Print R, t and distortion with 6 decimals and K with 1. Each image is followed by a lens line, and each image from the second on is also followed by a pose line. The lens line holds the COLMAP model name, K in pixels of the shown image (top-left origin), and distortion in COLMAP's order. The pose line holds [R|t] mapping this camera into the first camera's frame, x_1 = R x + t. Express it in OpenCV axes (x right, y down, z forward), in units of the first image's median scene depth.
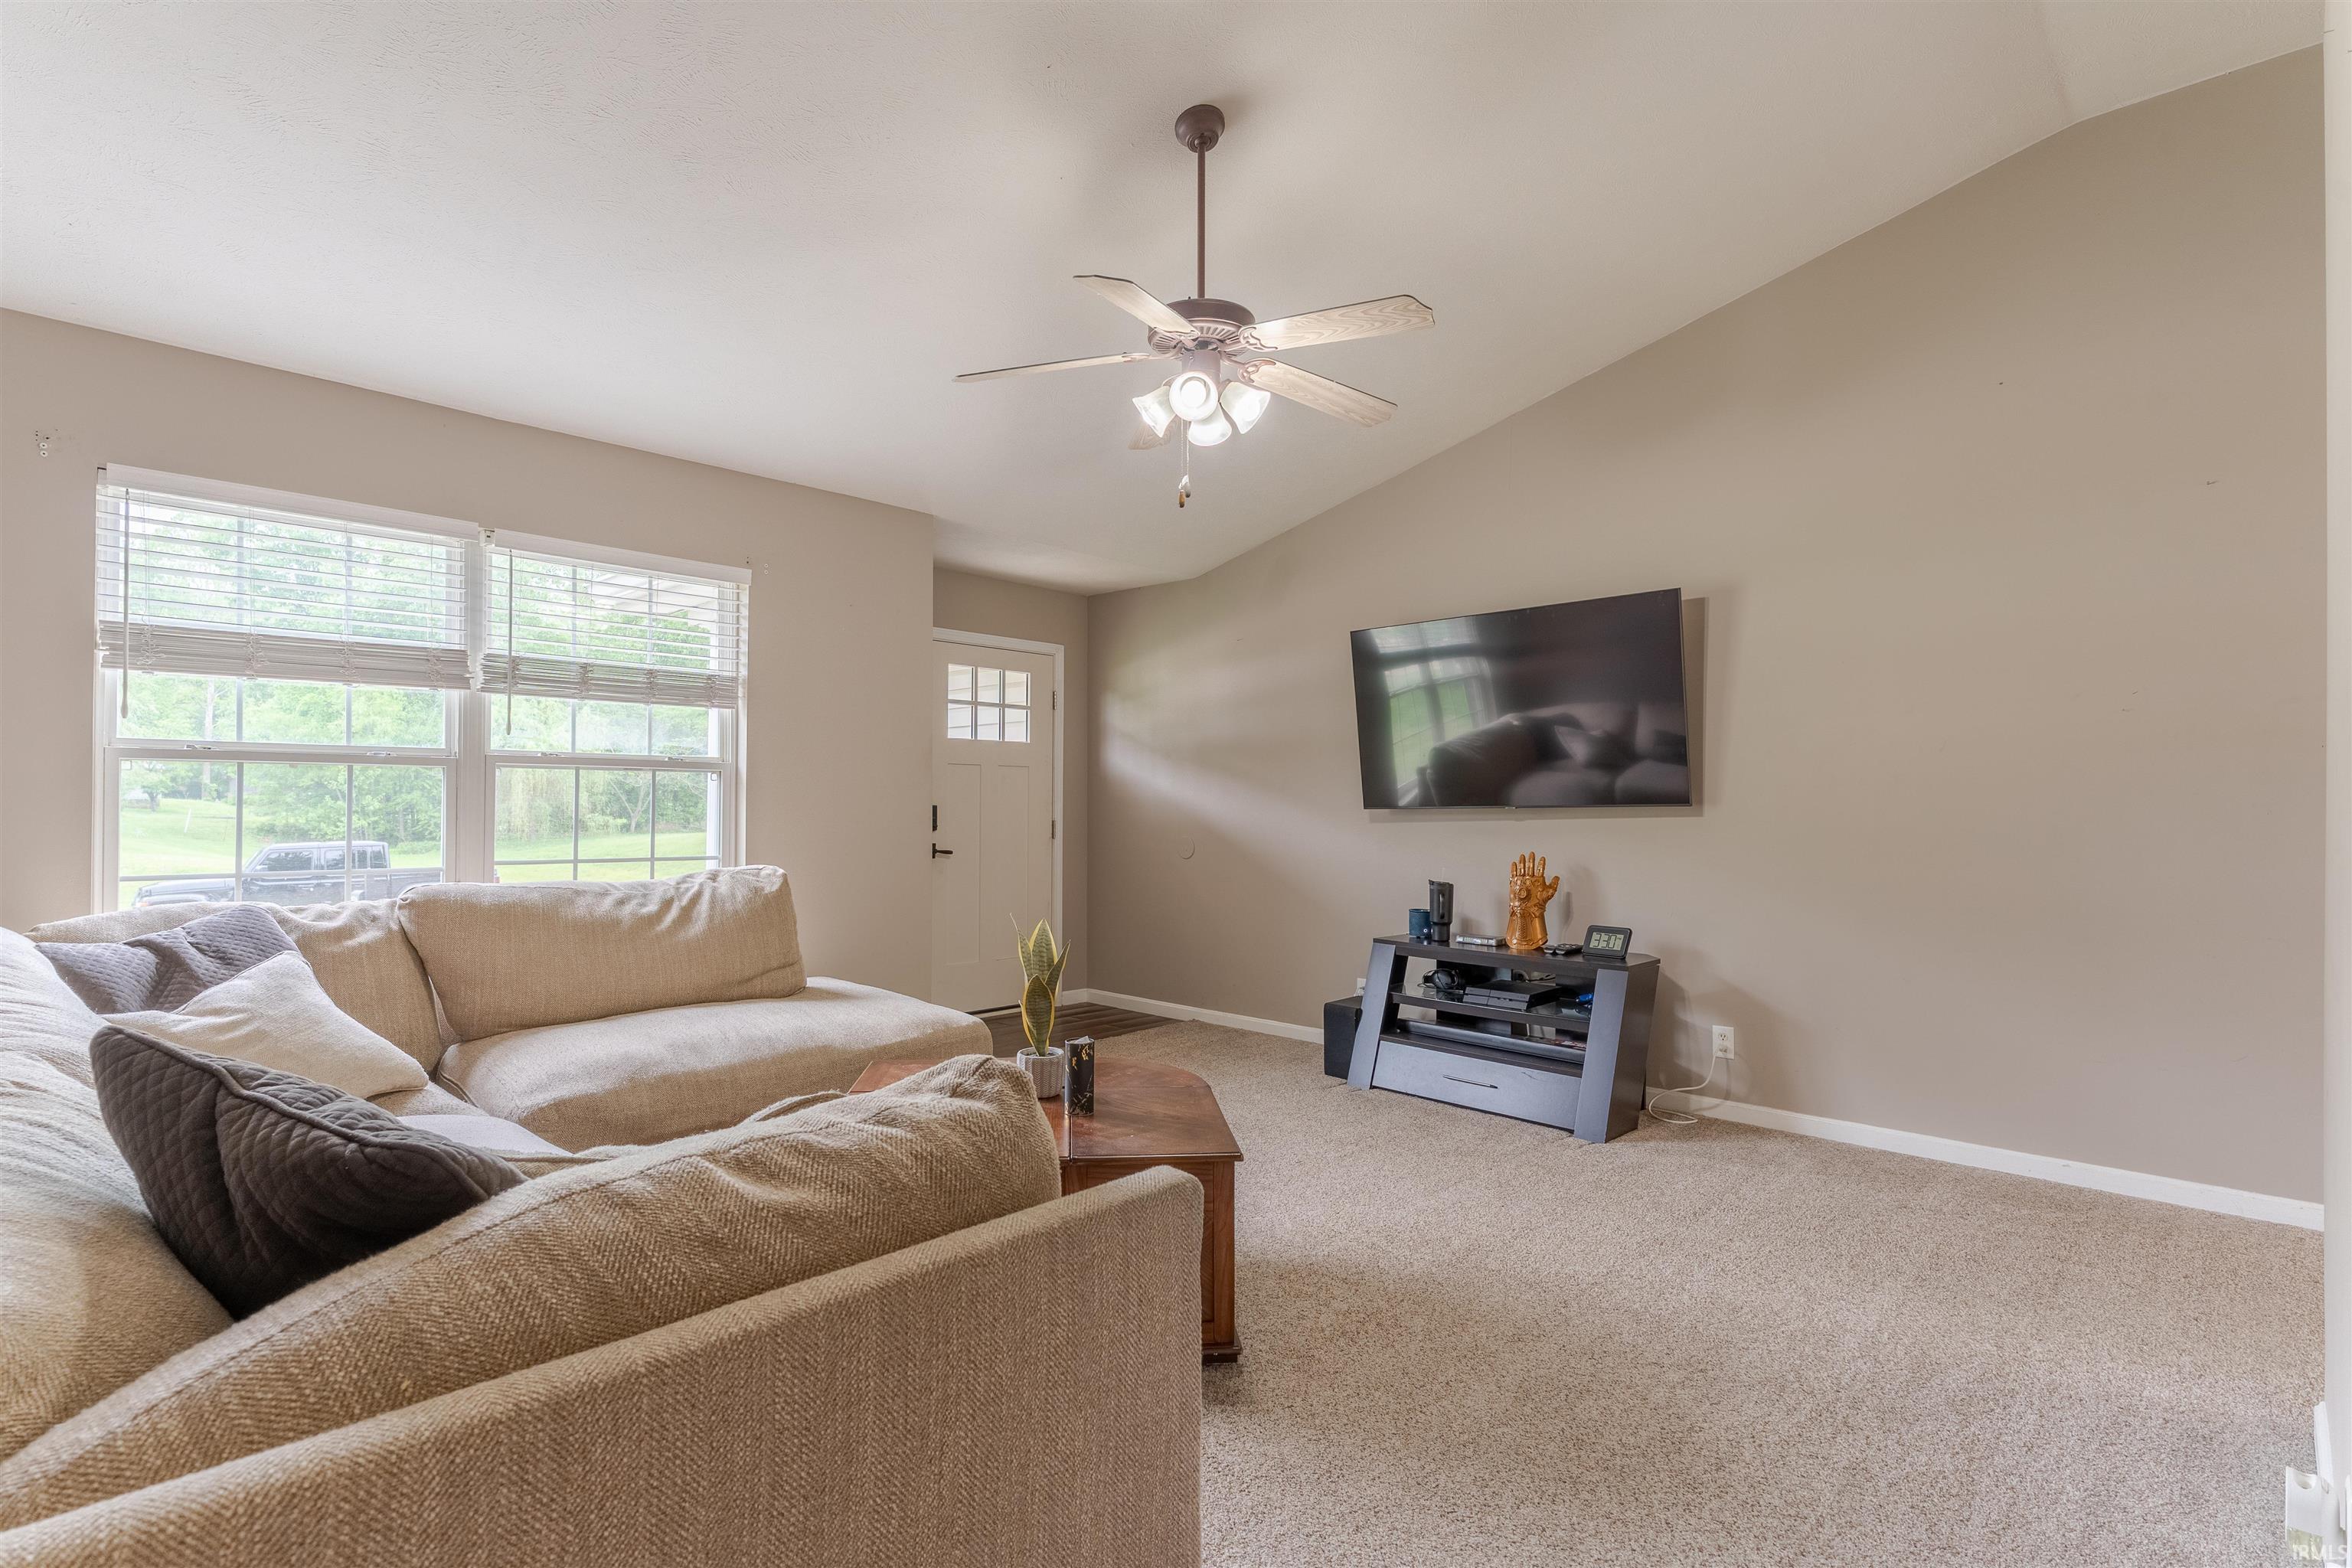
lens RADIAL K [[1131.8, 0, 1170.9], [0, 1131.8, 781.1], [0, 0, 1]] dist [0.009471, -0.000166]
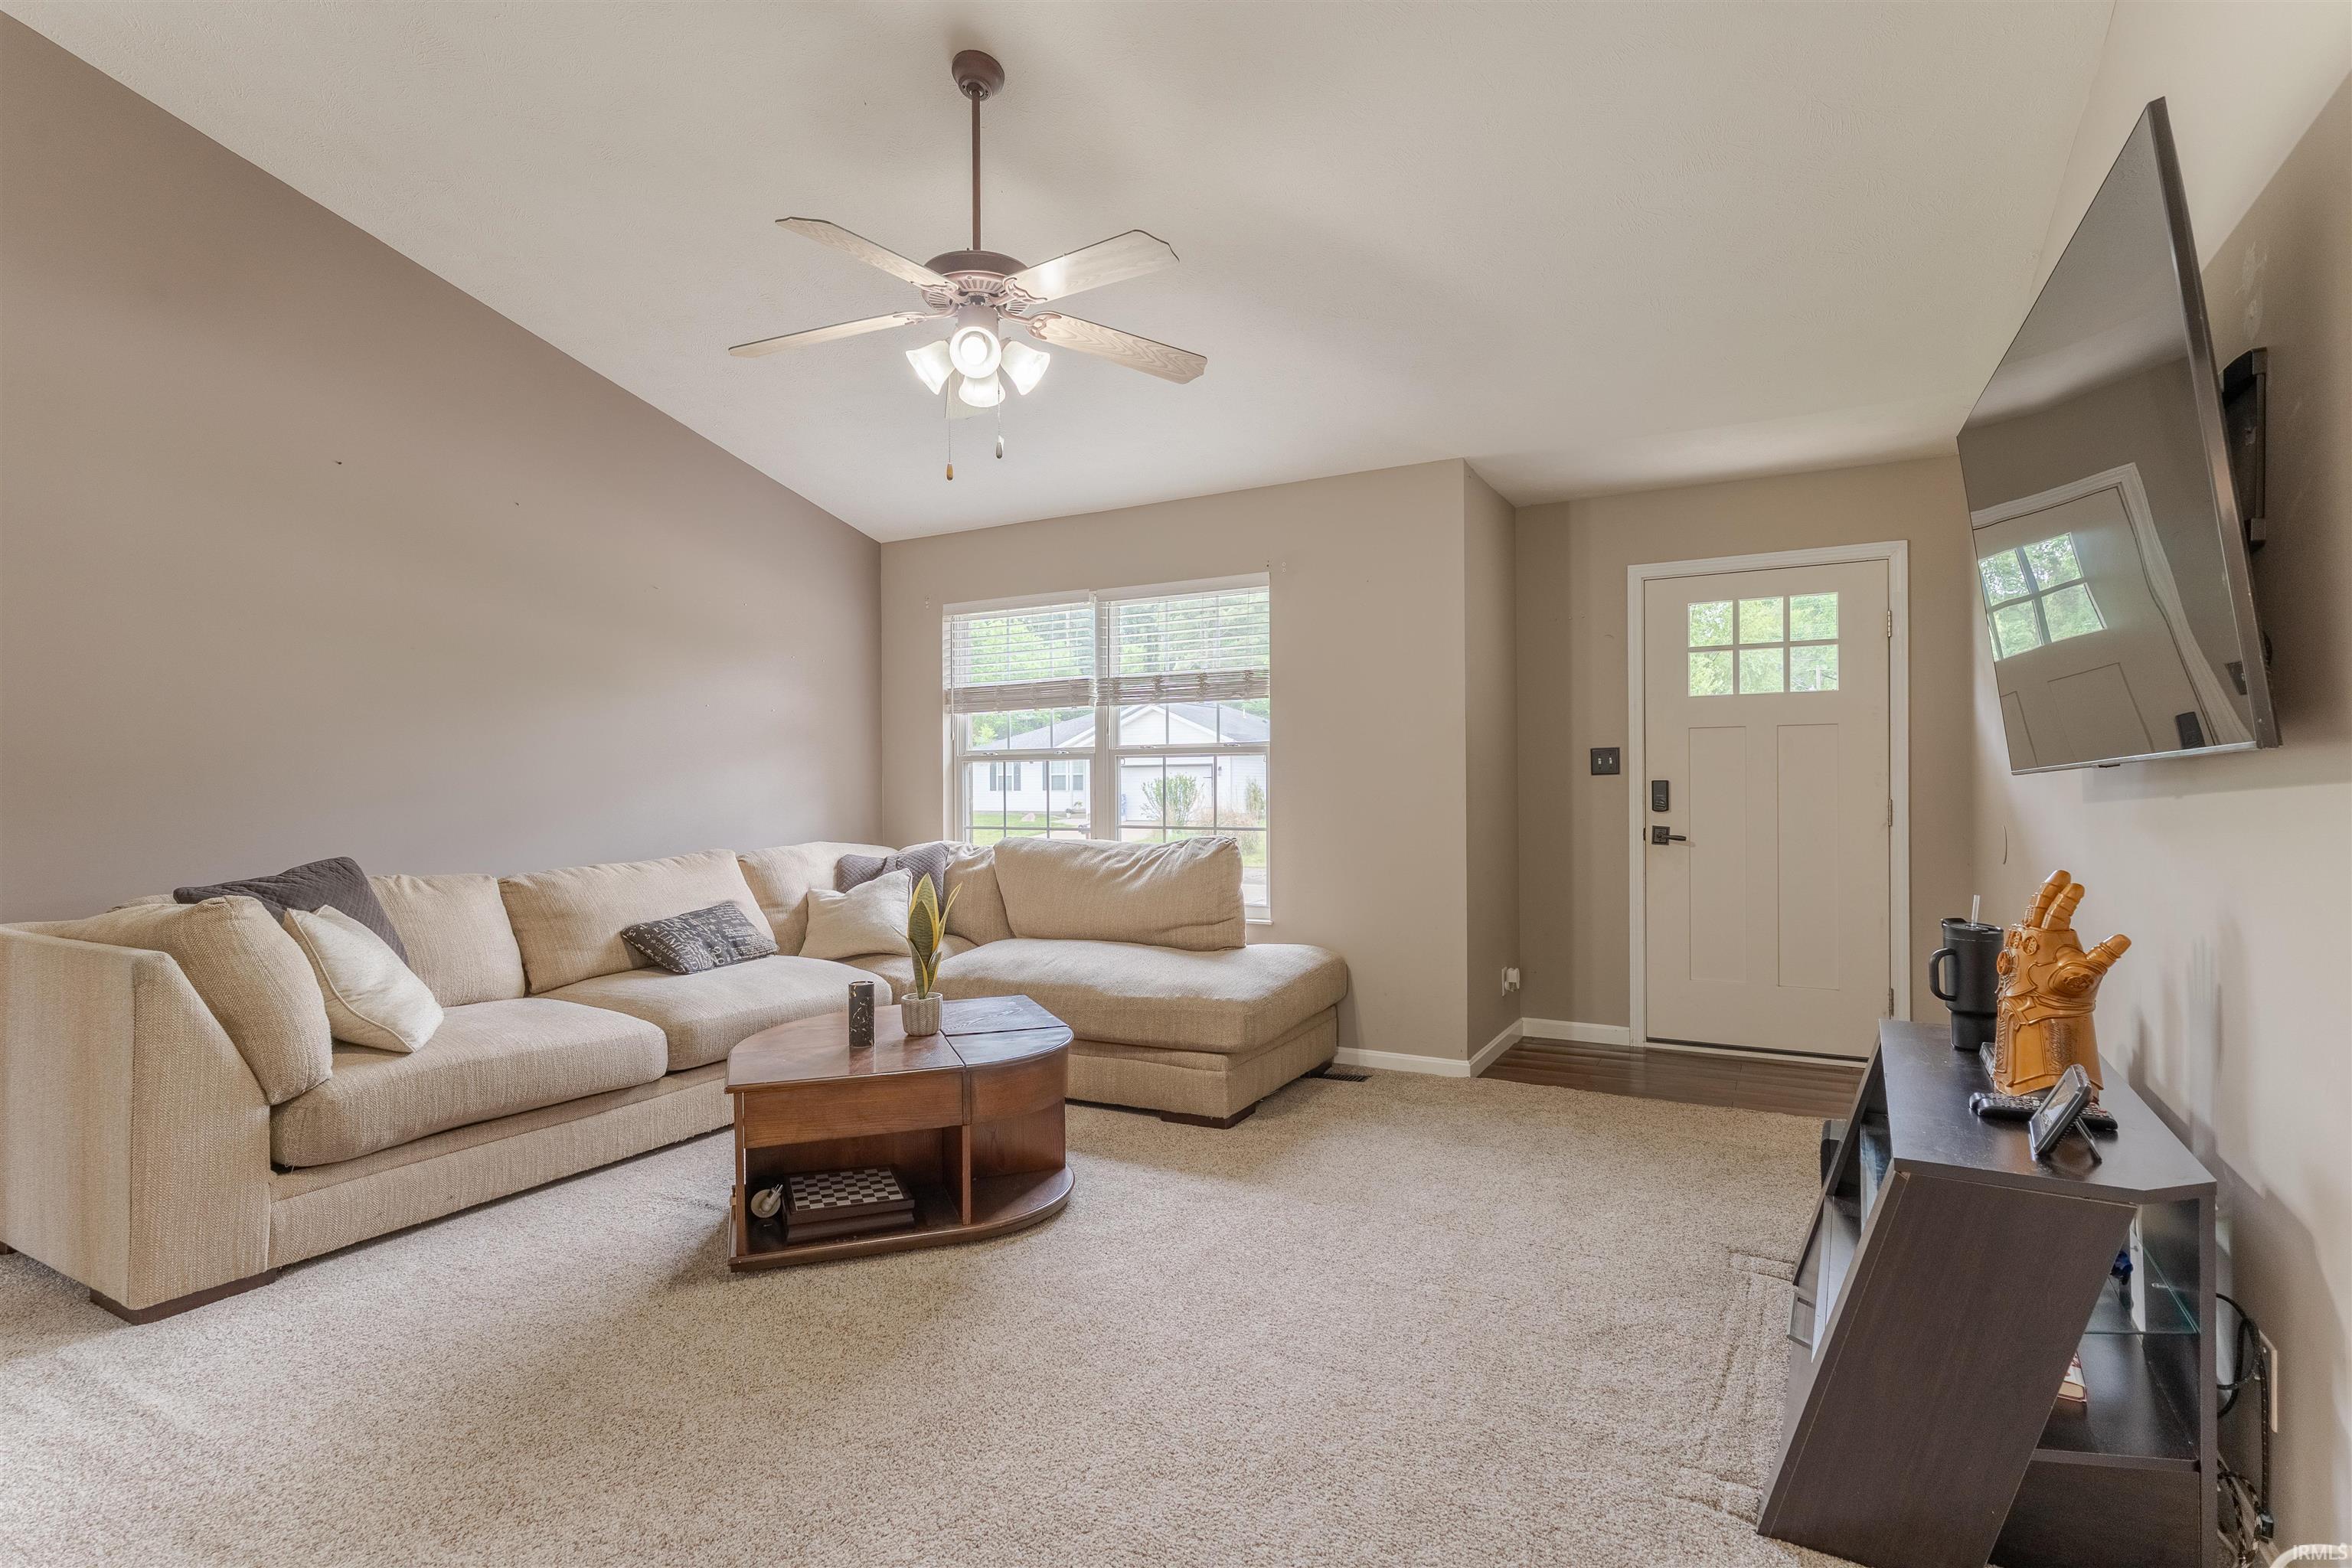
lens RADIAL K [[1131.8, 0, 1163.0], [0, 1131.8, 797.1], [0, 0, 1]] dist [0.009471, -0.000166]
pose [[0.243155, 0.002786, -0.969983, 0.749074], [0.027785, 0.999566, 0.009836, 0.022564], [0.969589, -0.029342, 0.242972, 0.680221]]
